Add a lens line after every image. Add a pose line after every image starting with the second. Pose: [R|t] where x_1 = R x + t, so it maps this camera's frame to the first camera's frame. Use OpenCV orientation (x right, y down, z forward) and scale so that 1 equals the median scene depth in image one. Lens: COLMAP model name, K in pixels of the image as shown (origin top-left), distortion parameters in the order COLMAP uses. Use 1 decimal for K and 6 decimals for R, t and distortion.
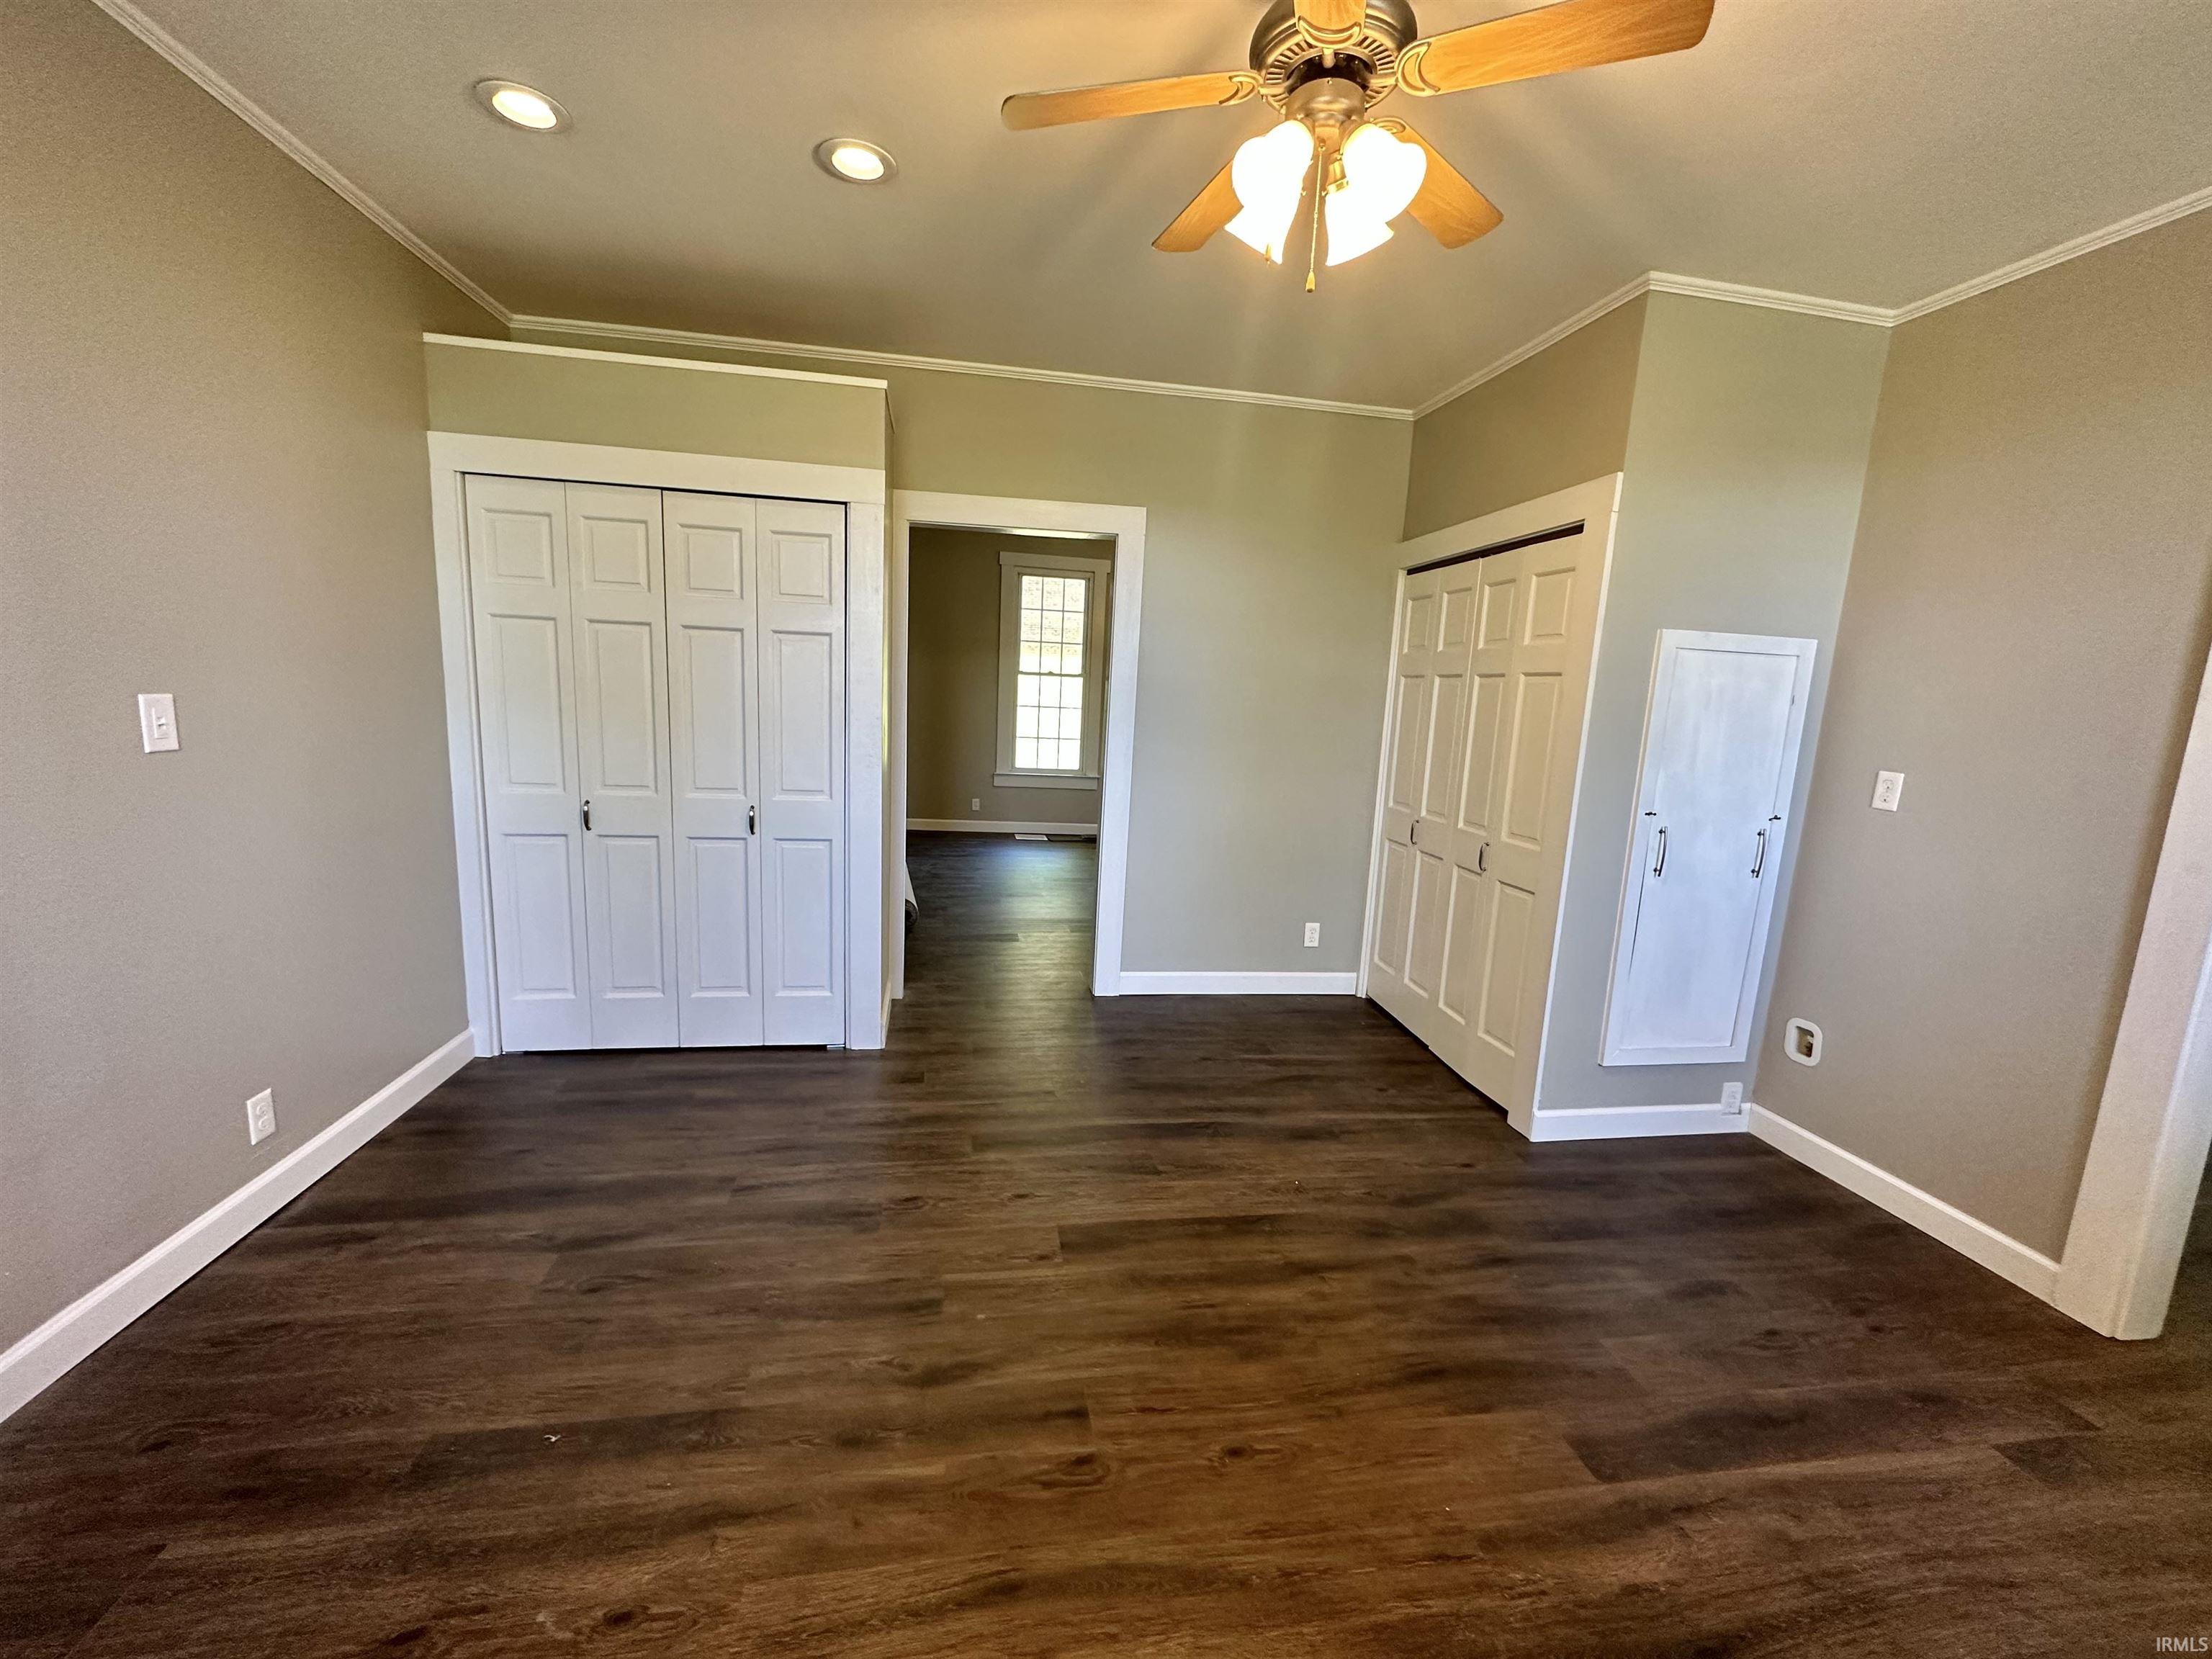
lens RADIAL K [[881.7, 0, 1106.3], [0, 881.7, 829.8], [0, 0, 1]] dist [-0.003646, 0.000395]
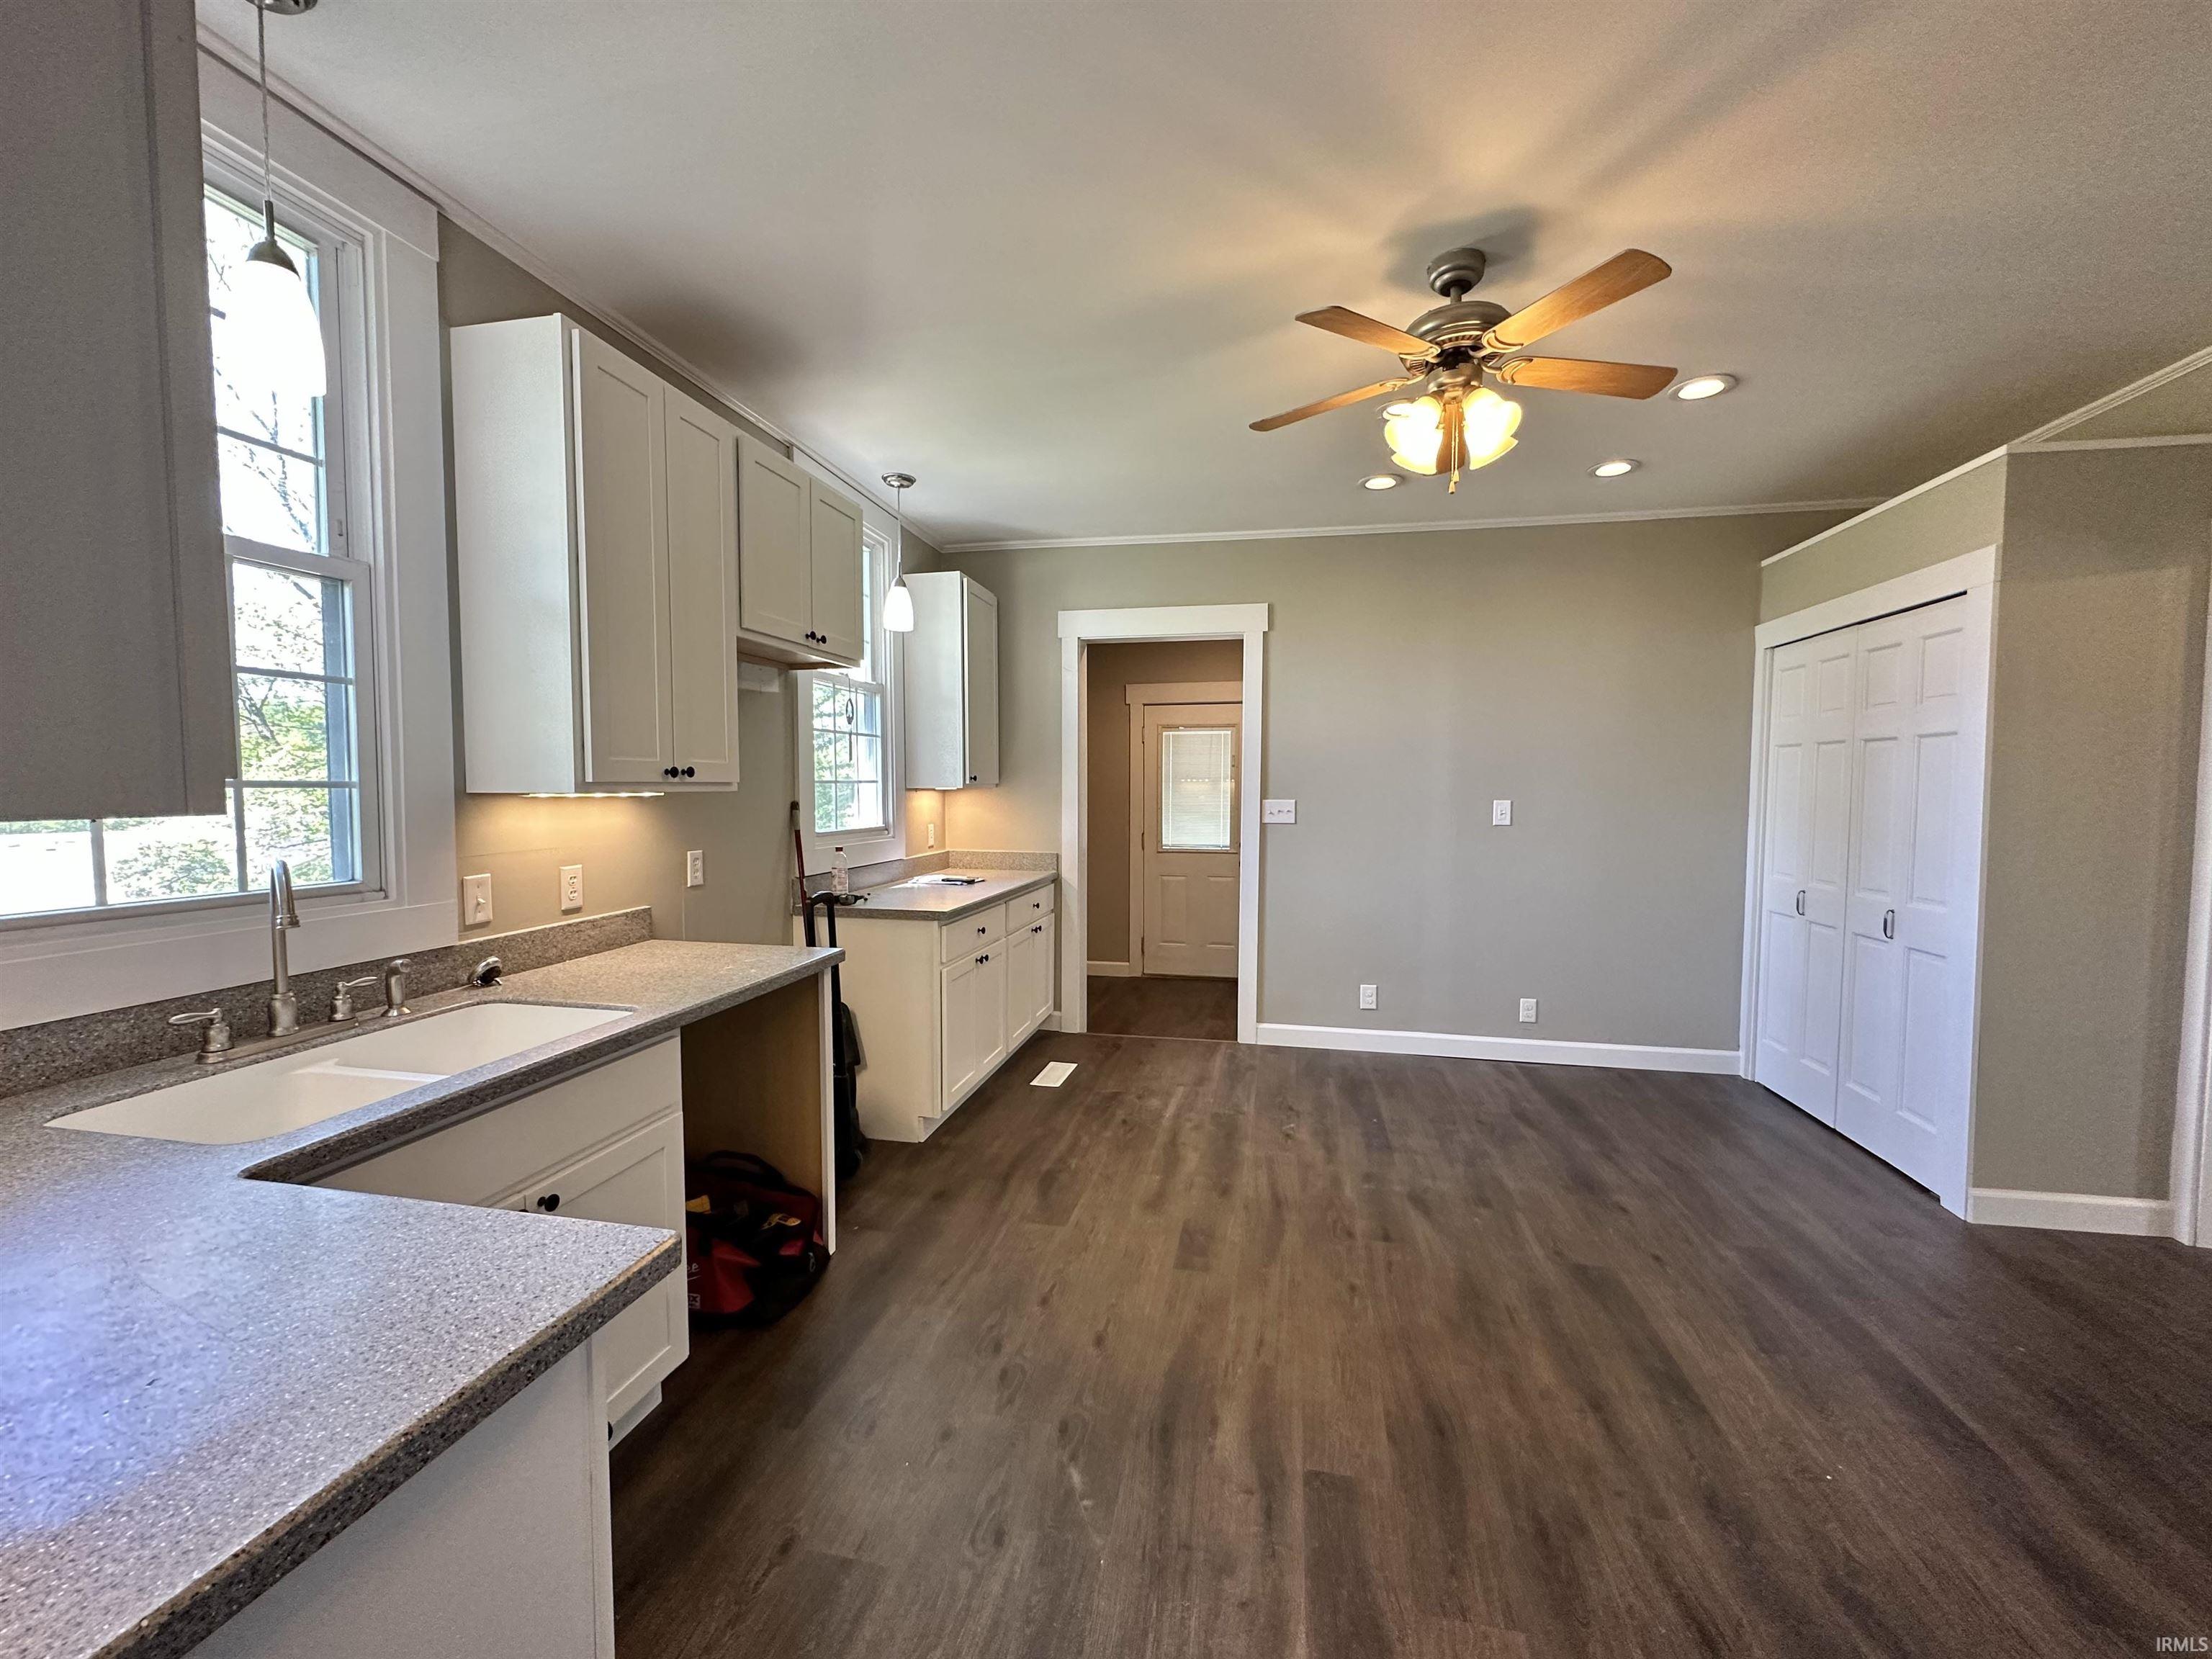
lens RADIAL K [[881.7, 0, 1107.3], [0, 881.7, 826.6], [0, 0, 1]] dist [-0.003646, 0.000395]
pose [[-0.364641, -0.002719, -0.931144, 1.183490], [-0.168377, 0.983703, 0.063065, -0.046383], [0.915798, 0.179779, -0.359156, 0.728067]]
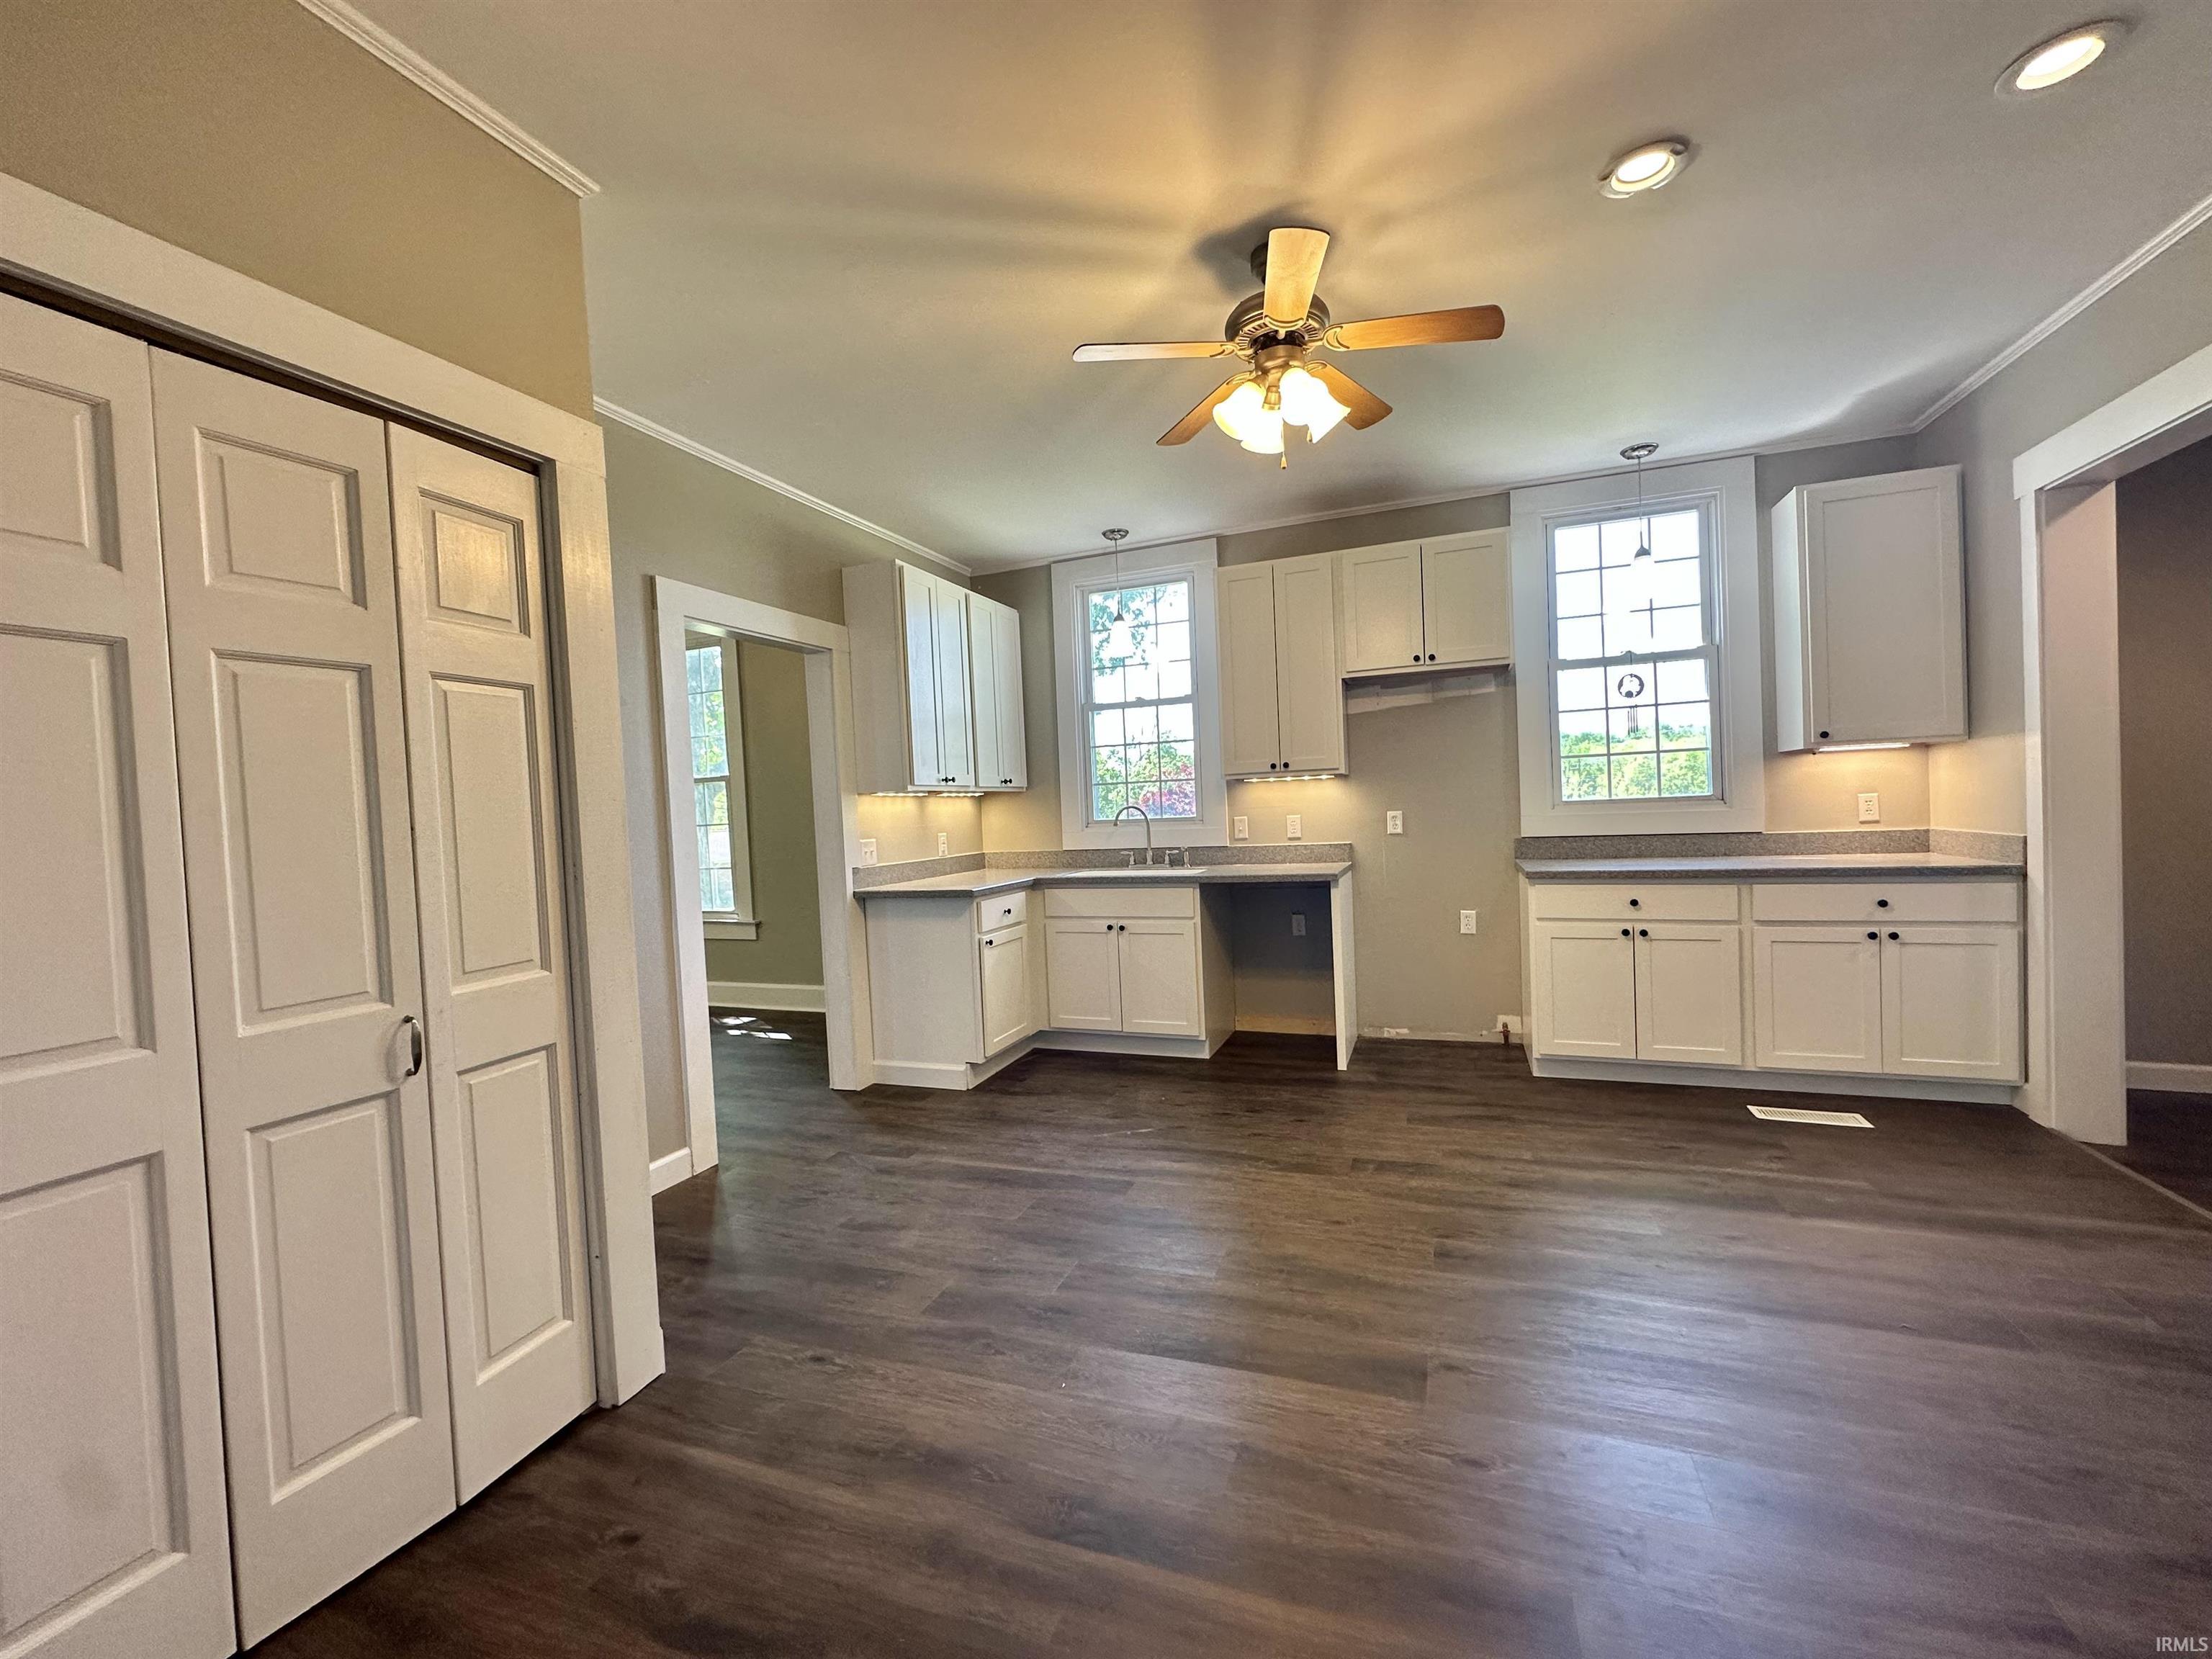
lens RADIAL K [[881.7, 0, 1108.6], [0, 881.7, 834.4], [0, 0, 1]] dist [-0.003646, 0.000395]
pose [[-0.862072, -0.026591, 0.506087, -0.193391], [0.081144, 0.978496, 0.189634, -0.202674], [-0.500247, 0.204544, -0.841376, 1.693902]]
